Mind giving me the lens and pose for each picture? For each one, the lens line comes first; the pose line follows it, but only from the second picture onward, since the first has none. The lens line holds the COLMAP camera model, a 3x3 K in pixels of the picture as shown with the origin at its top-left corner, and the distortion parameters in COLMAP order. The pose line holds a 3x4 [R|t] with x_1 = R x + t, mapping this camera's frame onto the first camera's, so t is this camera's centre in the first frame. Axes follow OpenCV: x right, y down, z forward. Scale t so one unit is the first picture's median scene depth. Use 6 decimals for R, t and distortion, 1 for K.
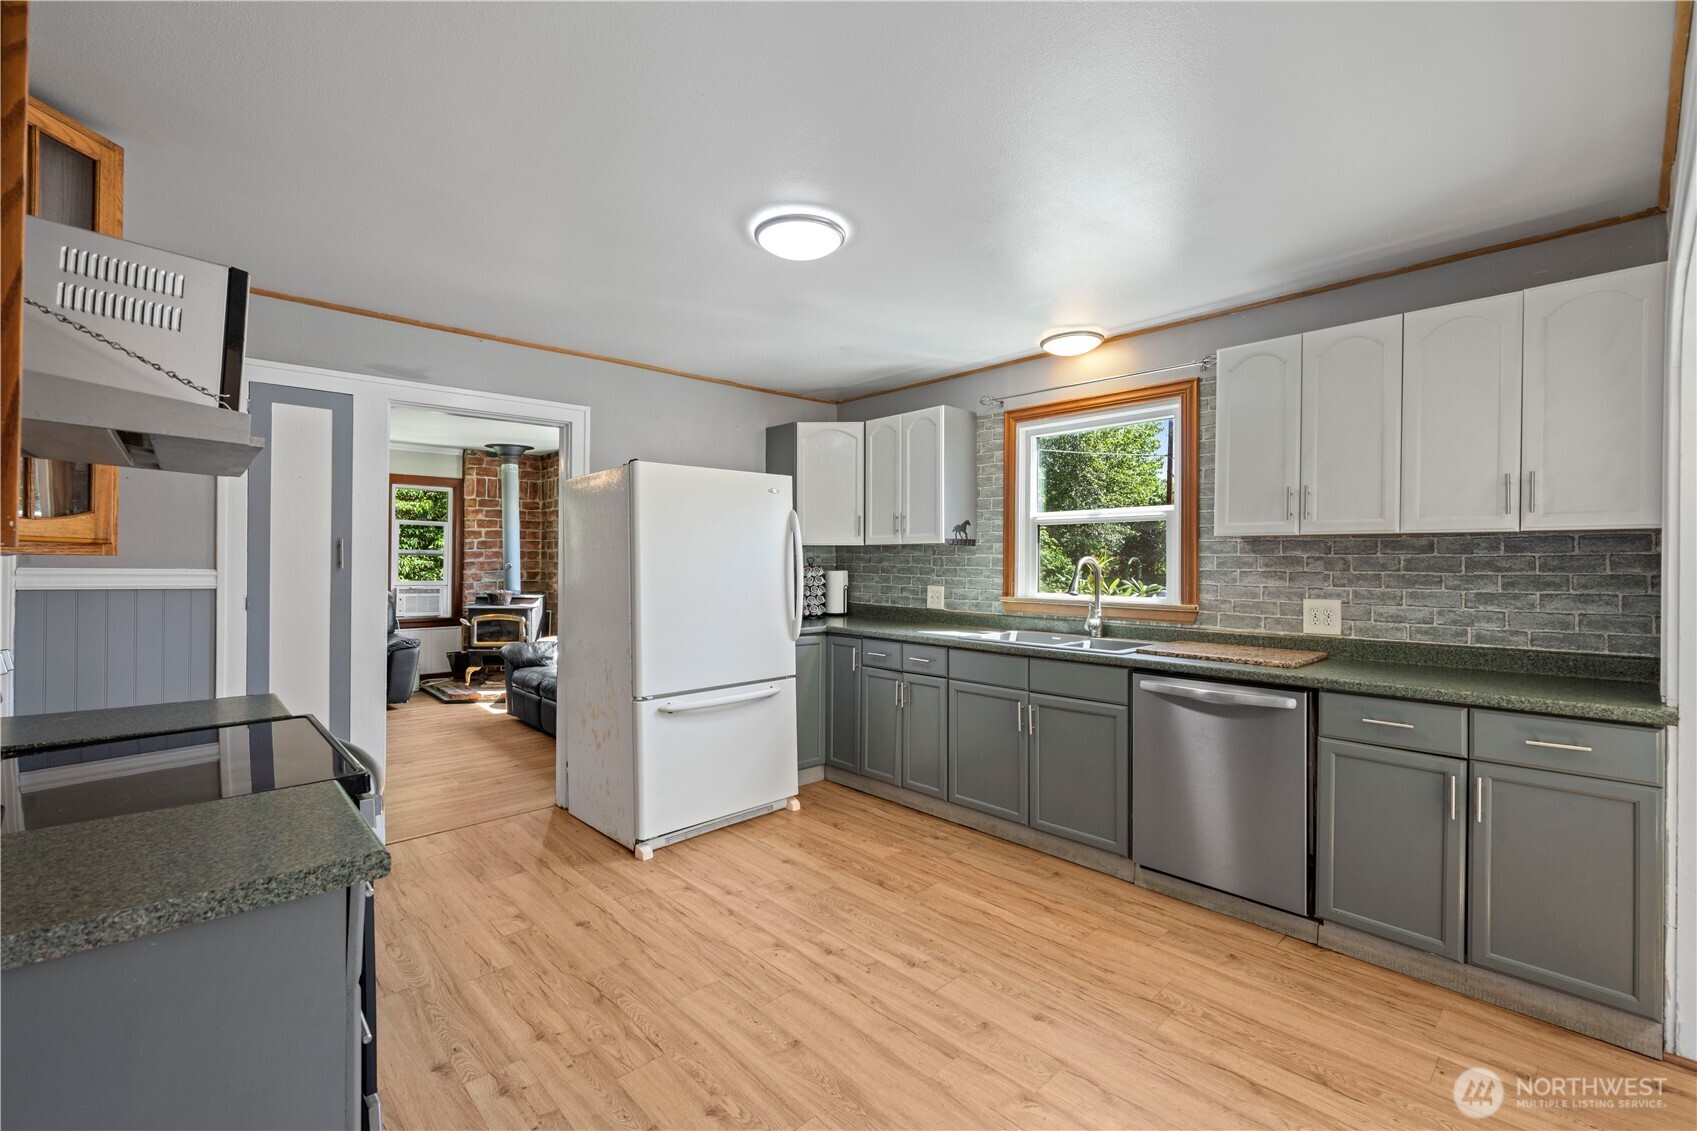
lens RADIAL K [[734.3, 0, 874.7], [0, 734.3, 559.5], [0, 0, 1]] dist [-0.001878, -0.000258]
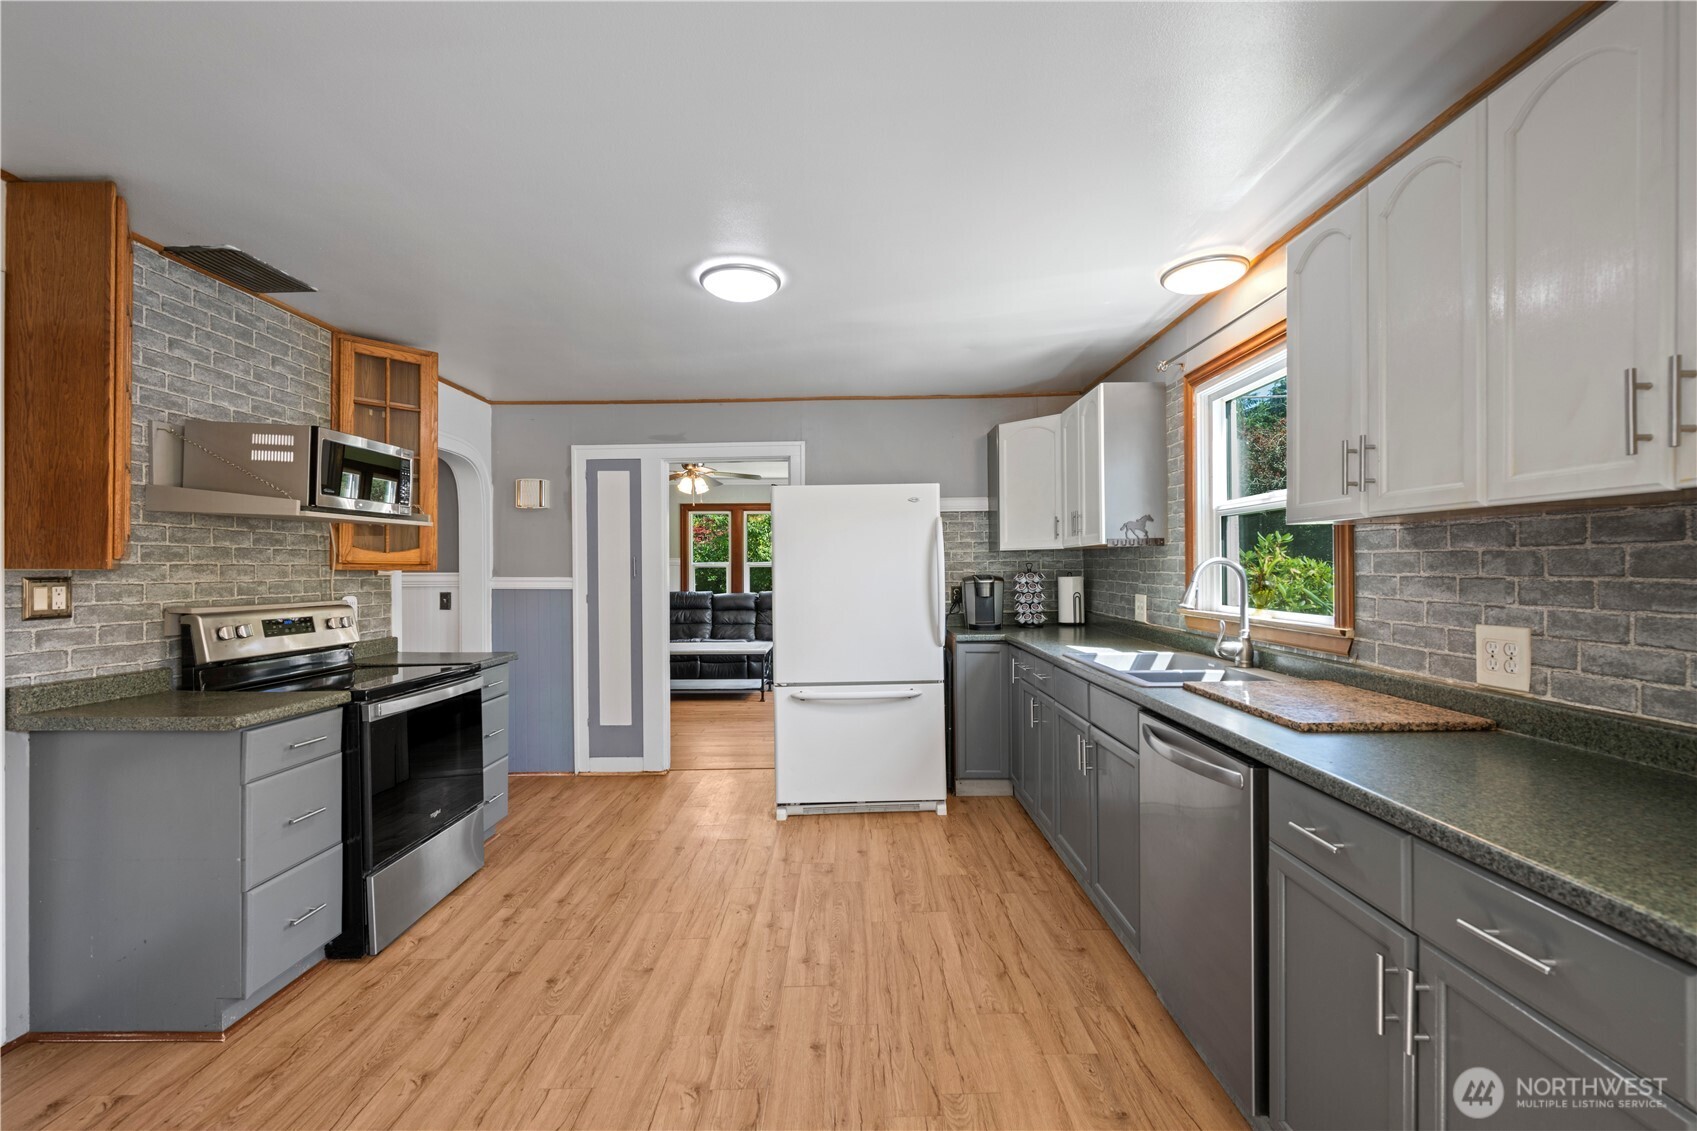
lens RADIAL K [[734.3, 0, 851.8], [0, 734.3, 567.3], [0, 0, 1]] dist [-0.001878, -0.000258]
pose [[0.715633, -0.011693, -0.698378, 0.621203], [0.013785, 0.999902, -0.002615, 0.003285], [0.698340, -0.007756, 0.715724, 0.237659]]
